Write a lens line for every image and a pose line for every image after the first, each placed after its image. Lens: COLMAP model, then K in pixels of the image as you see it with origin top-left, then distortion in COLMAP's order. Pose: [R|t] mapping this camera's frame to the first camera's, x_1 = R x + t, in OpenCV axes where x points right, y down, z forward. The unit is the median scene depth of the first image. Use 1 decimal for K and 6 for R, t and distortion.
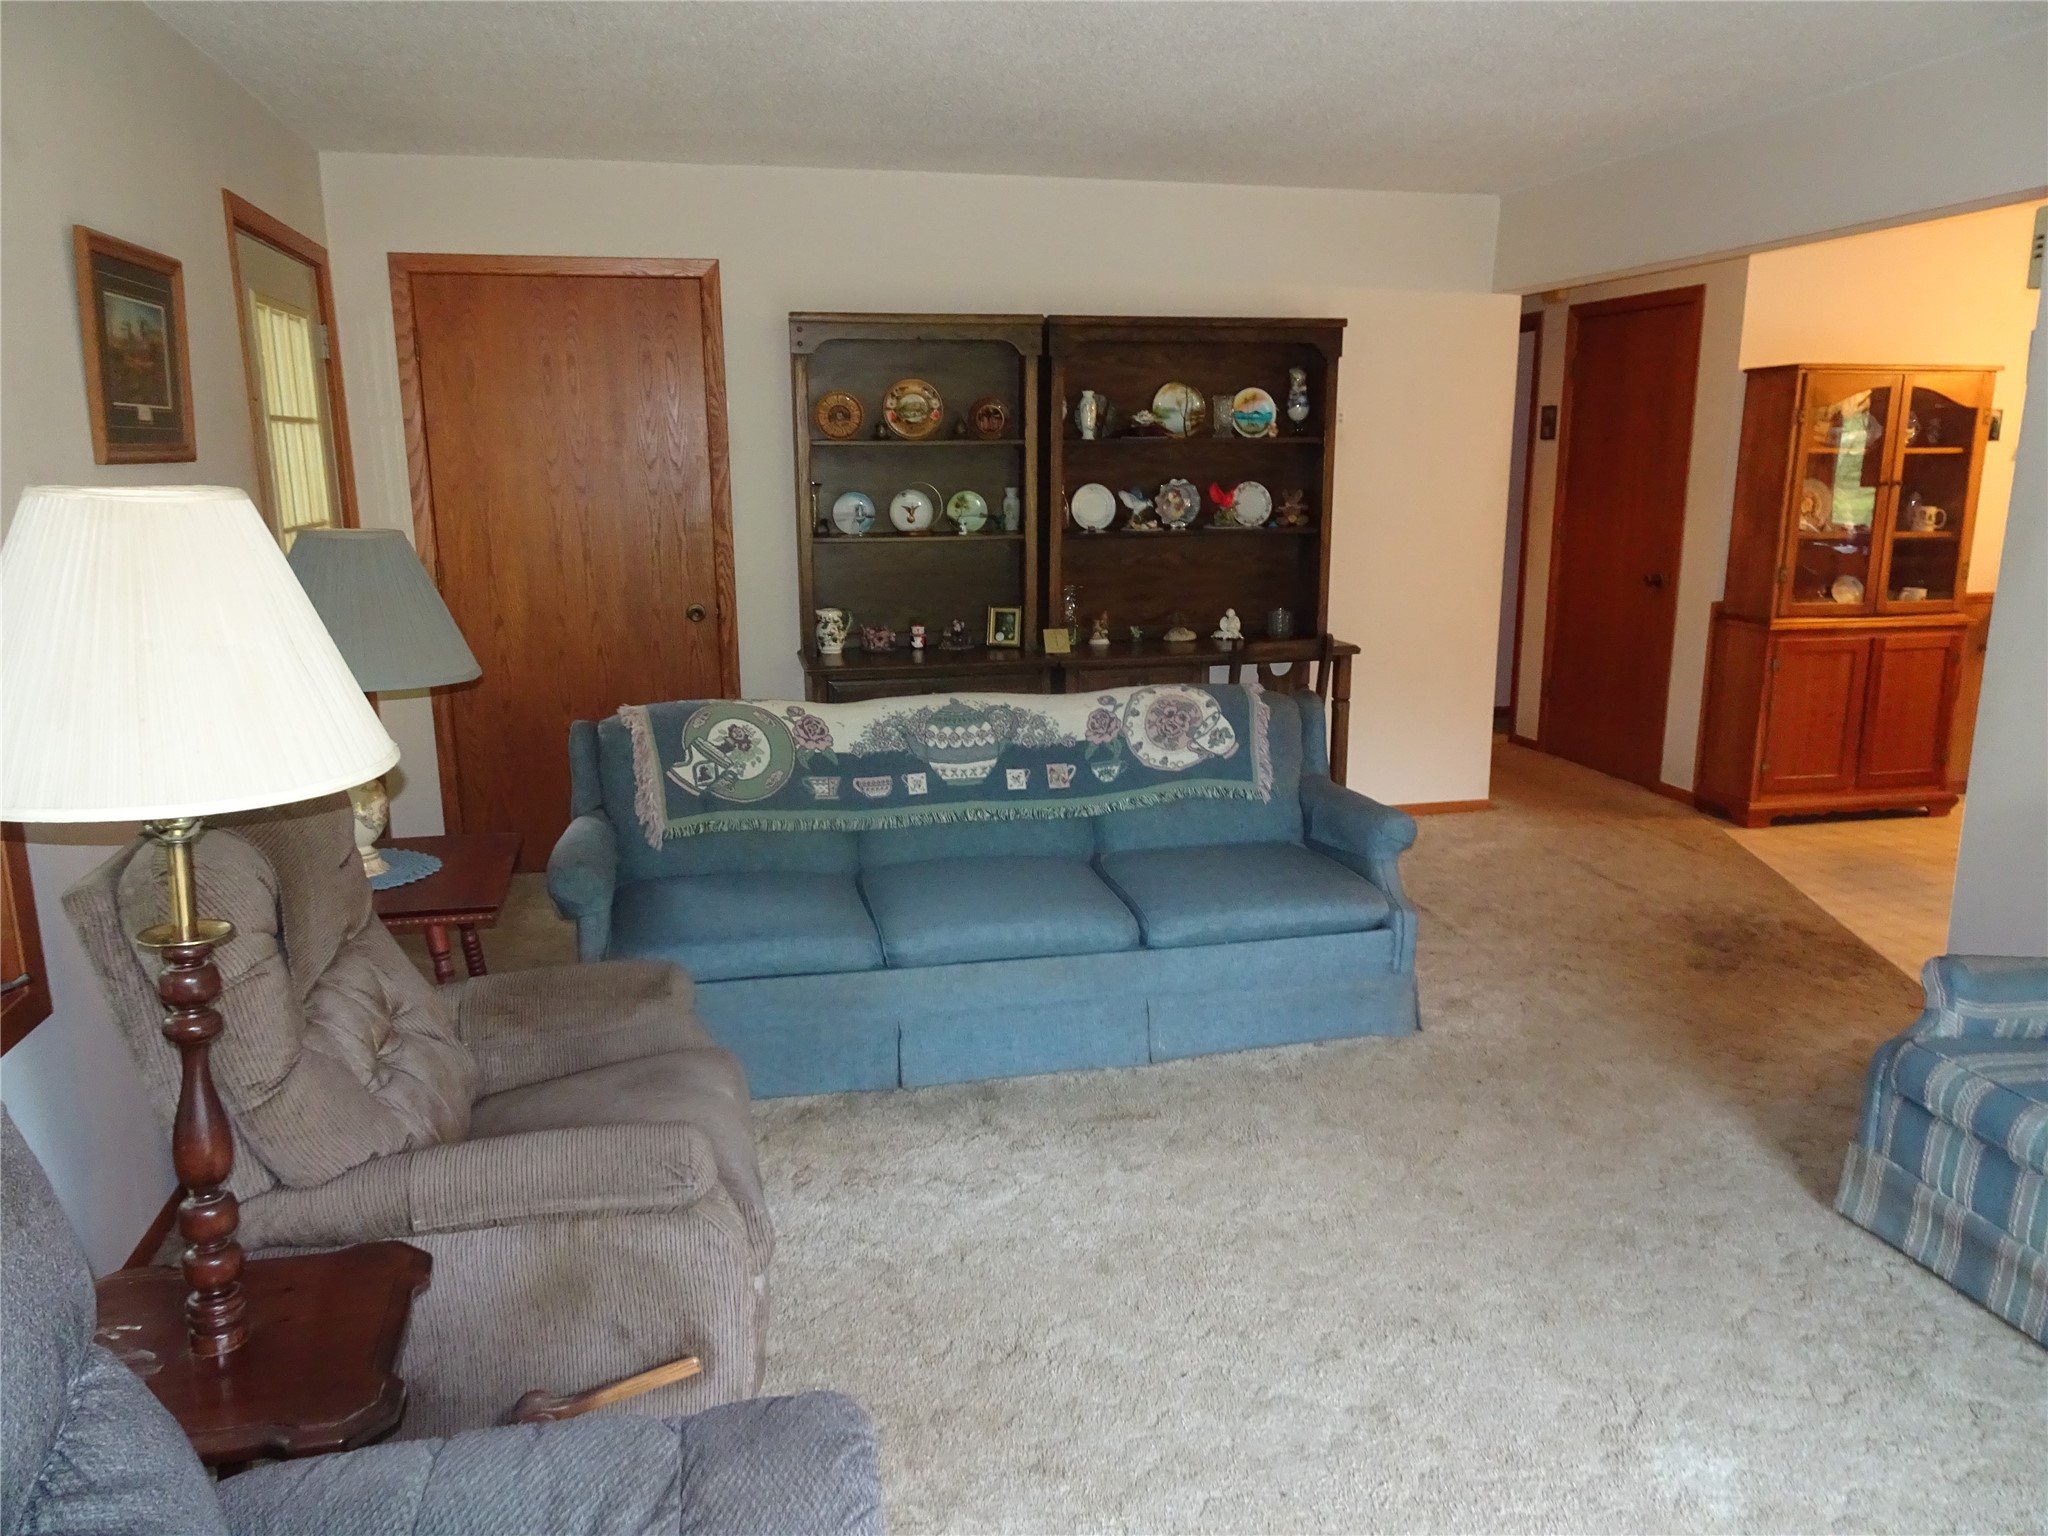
lens RADIAL K [[1467.5, 0, 1024.0], [0, 1467.5, 768.0], [0, 0, 1]] dist [0.017735, -0.001961]
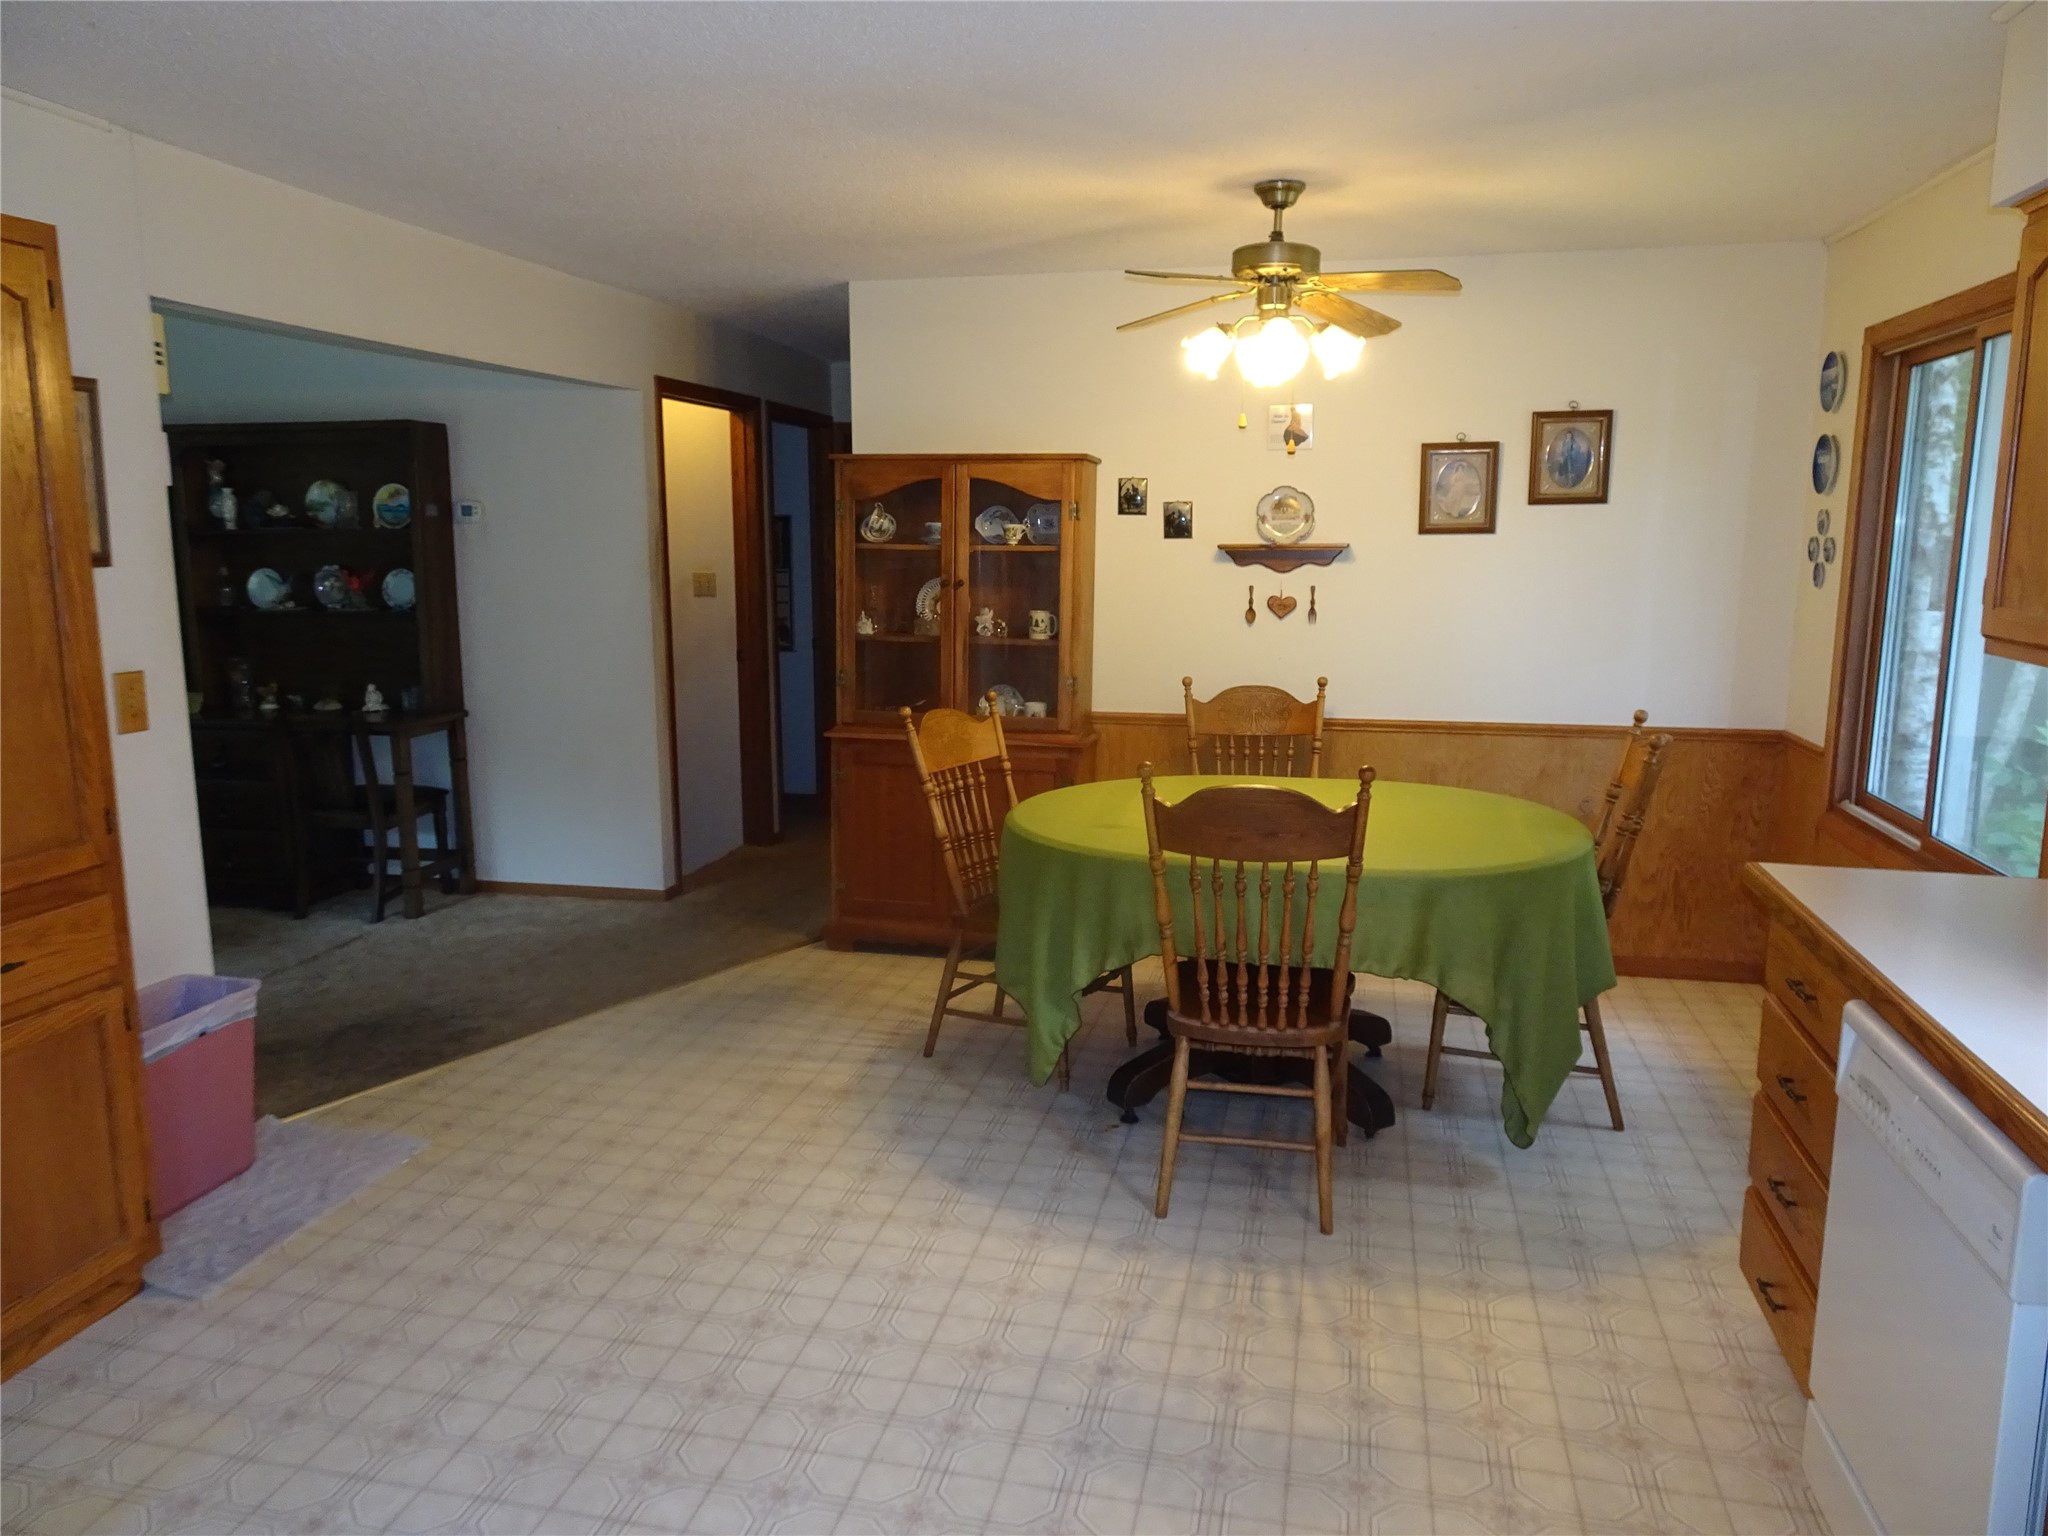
lens RADIAL K [[1467.5, 0, 1024.0], [0, 1467.5, 768.0], [0, 0, 1]] dist [0.017735, -0.001961]
pose [[0.900737, 0.073668, -0.428072, 1.051713], [-0.094468, 0.995147, -0.027520, -0.062367], [0.423967, 0.065228, 0.903326, 0.223689]]
